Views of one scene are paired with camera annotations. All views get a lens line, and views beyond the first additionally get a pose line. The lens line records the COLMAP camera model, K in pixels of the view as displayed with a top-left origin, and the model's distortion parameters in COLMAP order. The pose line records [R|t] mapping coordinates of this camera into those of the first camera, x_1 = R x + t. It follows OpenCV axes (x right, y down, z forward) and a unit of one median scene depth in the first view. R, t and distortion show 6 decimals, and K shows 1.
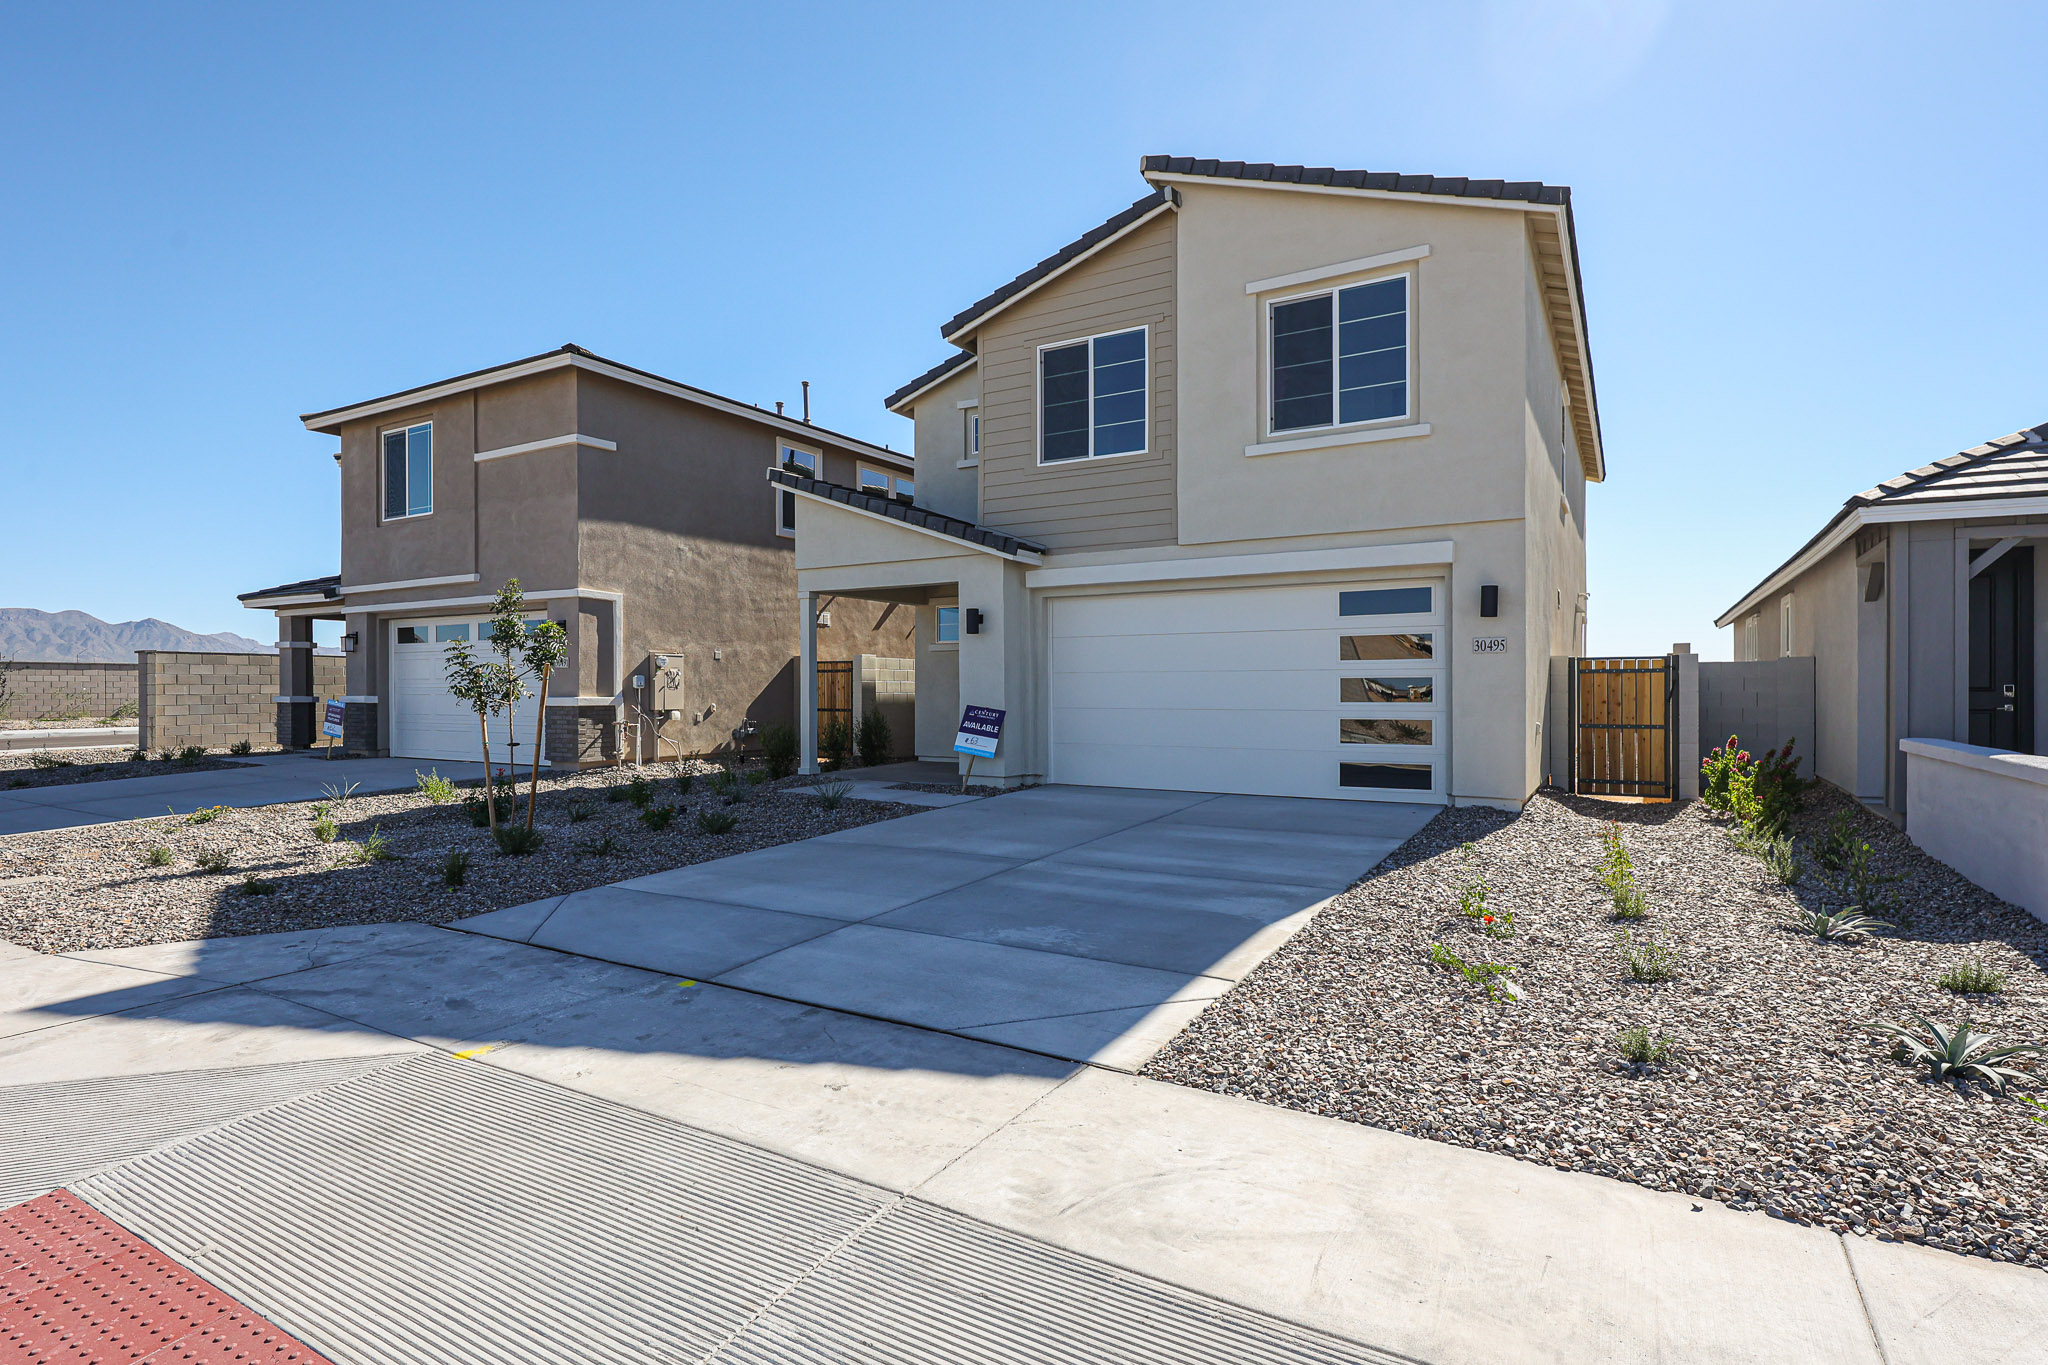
lens RADIAL K [[1023.6, 0, 1024.0], [0, 1023.6, 682.5], [0, 0, 1]] dist [0.000494, 0.000778]
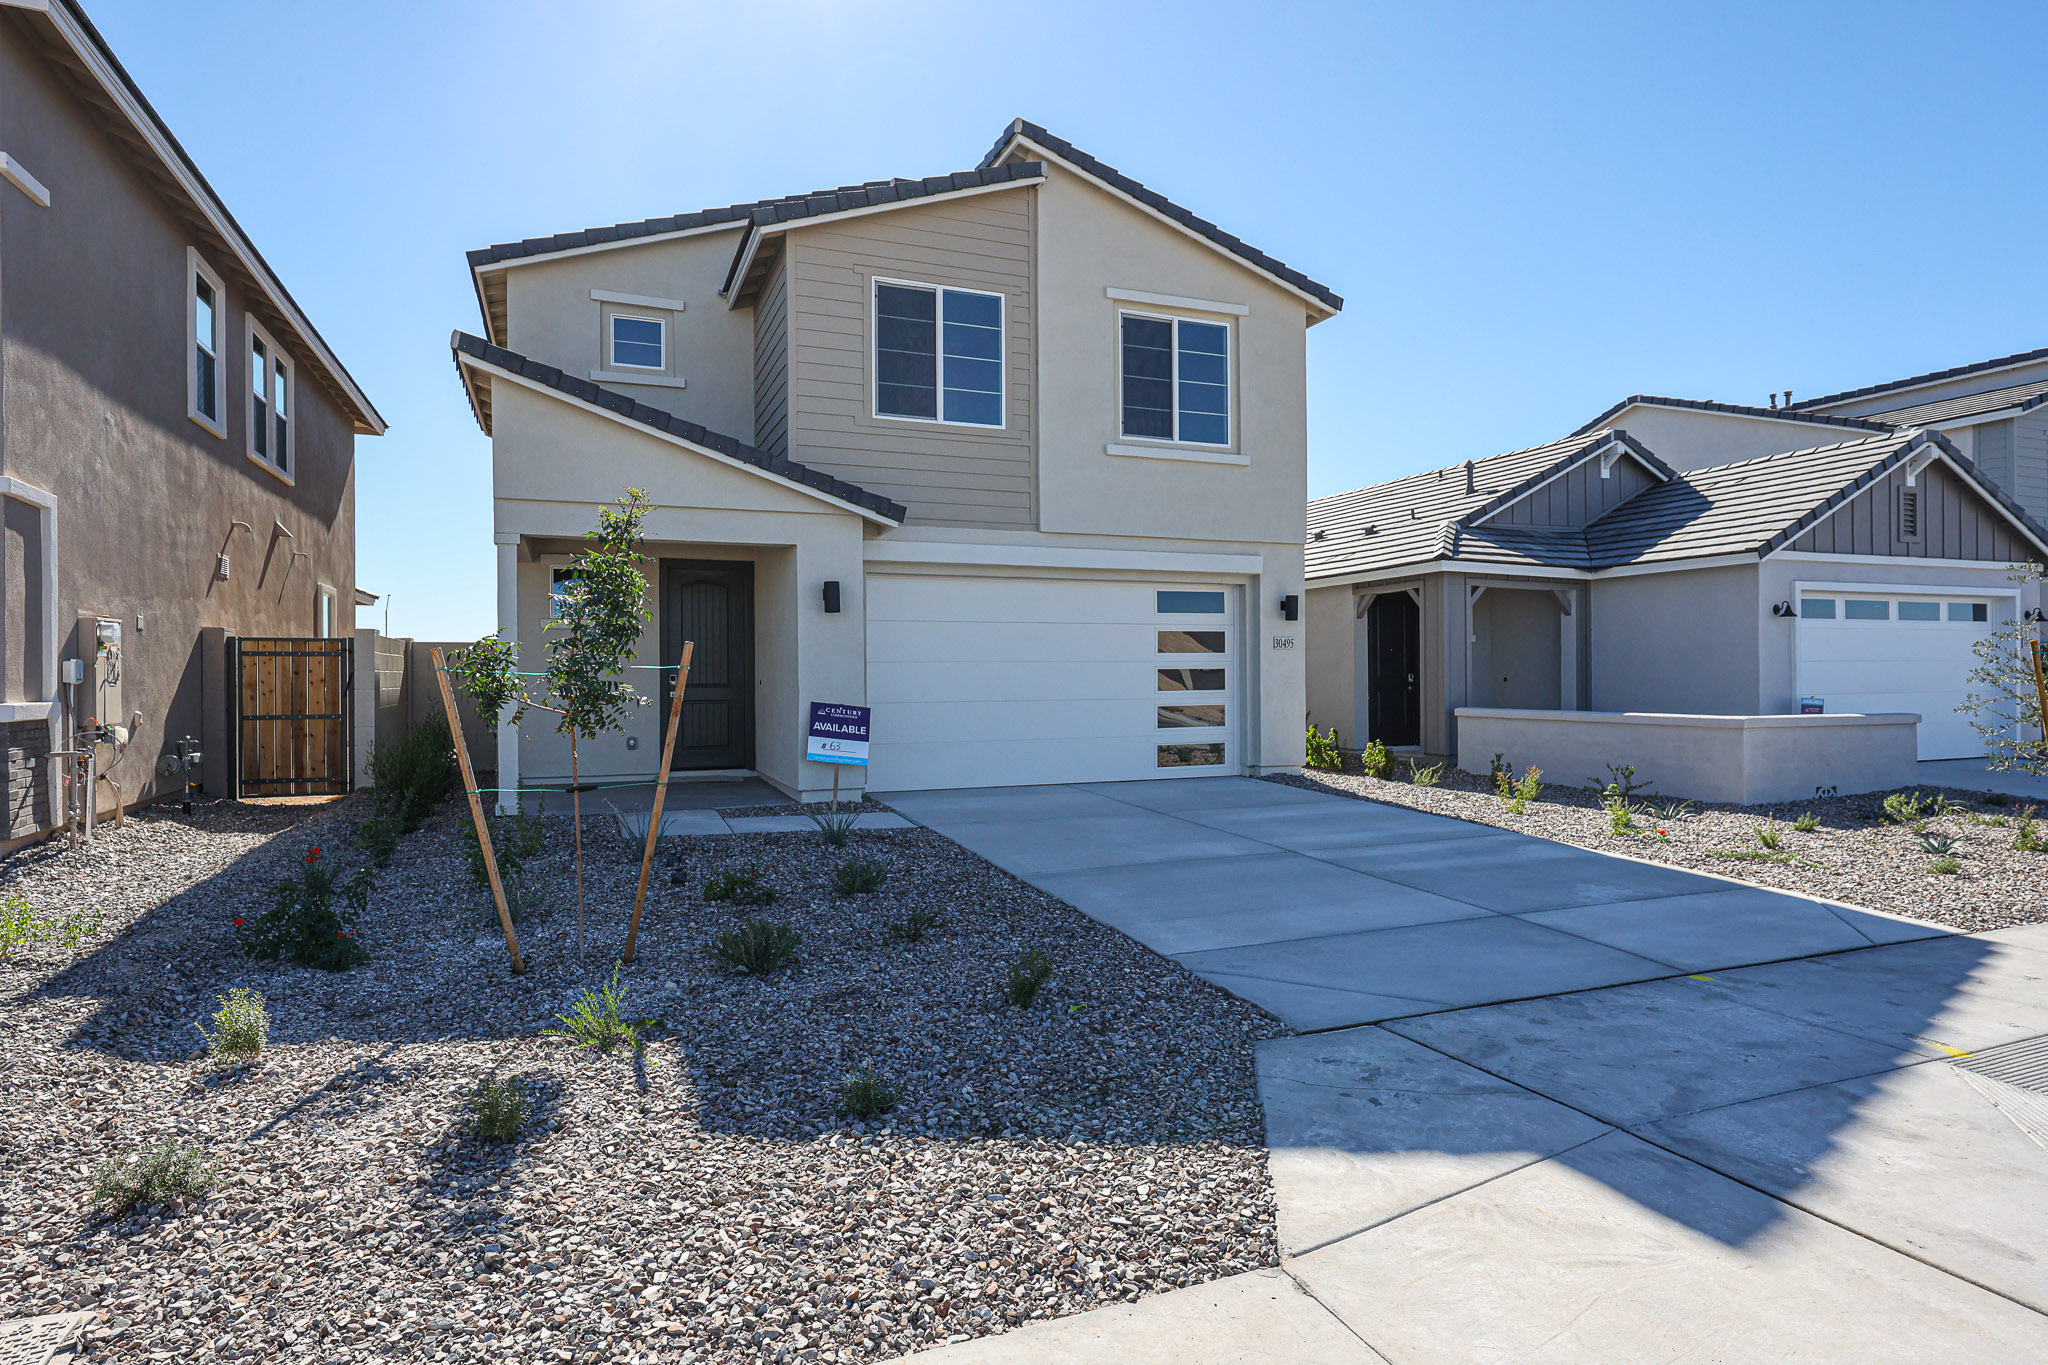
lens RADIAL K [[1103.4, 0, 1022.8], [0, 1103.4, 662.5], [0, 0, 1]] dist [0.003104, 0.000191]
pose [[0.603188, 0.007347, 0.797565, -0.693847], [-0.000722, 0.999962, -0.008666, -0.001130], [-0.797599, 0.004652, 0.603170, 0.384056]]
